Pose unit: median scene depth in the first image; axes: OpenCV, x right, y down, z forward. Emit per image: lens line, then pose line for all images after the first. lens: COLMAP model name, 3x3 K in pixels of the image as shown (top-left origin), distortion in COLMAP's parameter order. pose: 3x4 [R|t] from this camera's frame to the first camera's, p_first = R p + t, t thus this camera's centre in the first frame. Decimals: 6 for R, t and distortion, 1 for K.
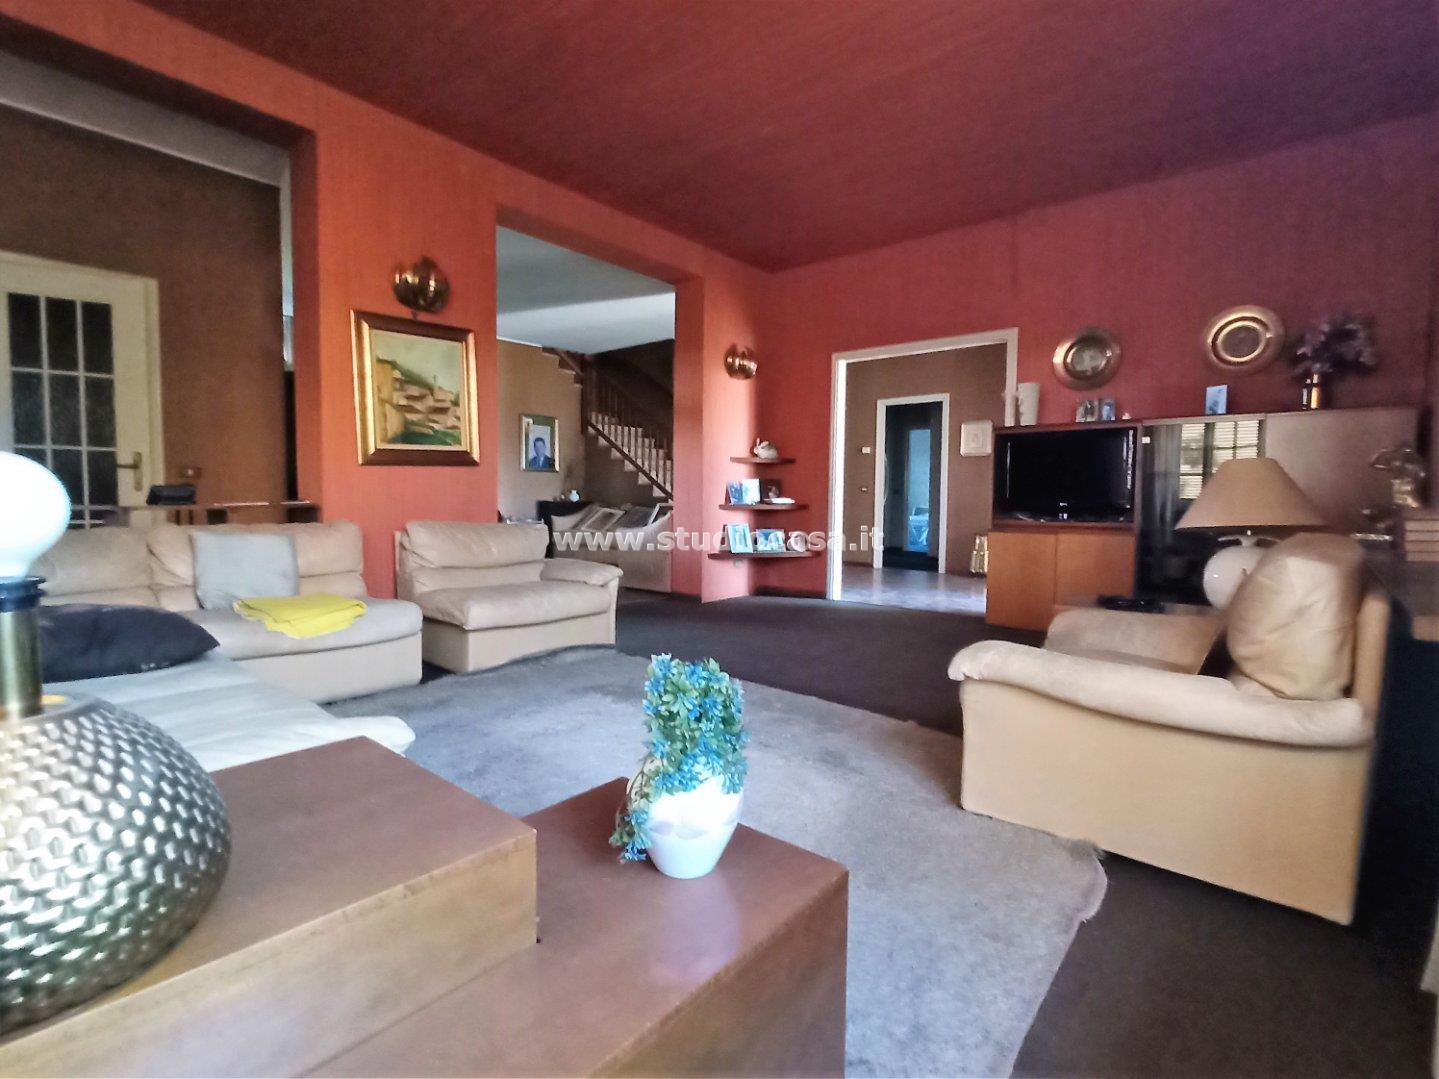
lens RADIAL K [[670.1, 0, 719.5], [0, 670.1, 538.2], [0, 0, 1]] dist [-0.000210, -0.000037]
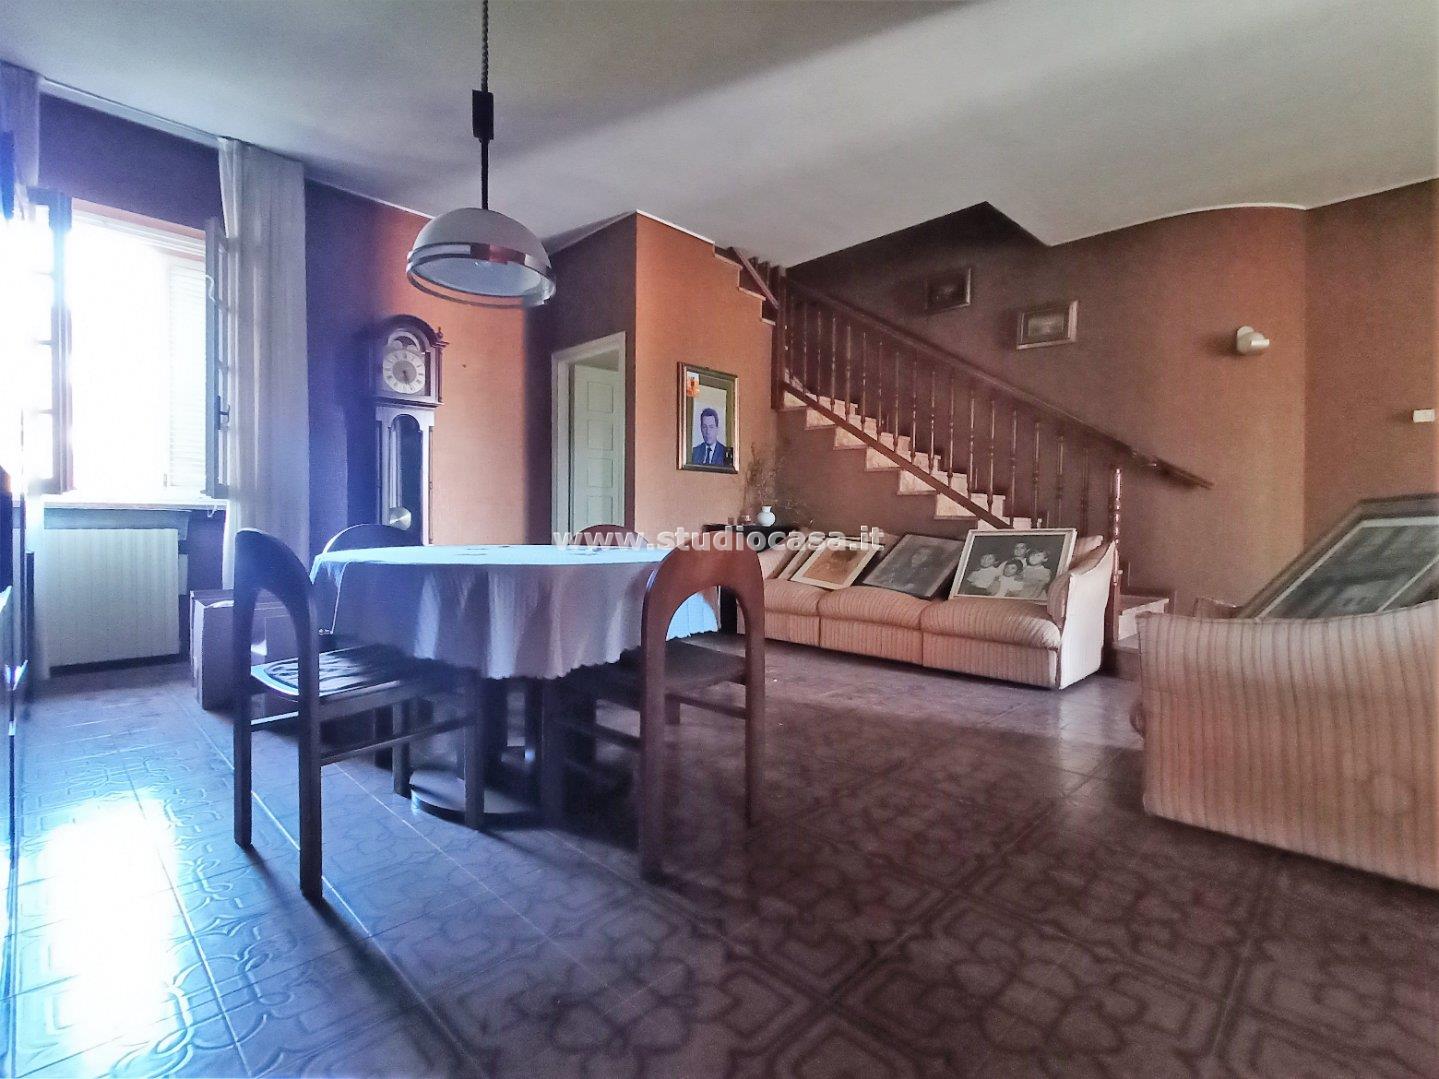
lens RADIAL K [[670.1, 0, 719.4], [0, 670.1, 535.1], [0, 0, 1]] dist [-0.000210, -0.000037]
pose [[0.998115, -0.000246, -0.061368, -0.224848], [-0.002659, 0.998880, -0.047251, -0.021585], [0.061311, 0.047325, 0.996996, 0.456036]]
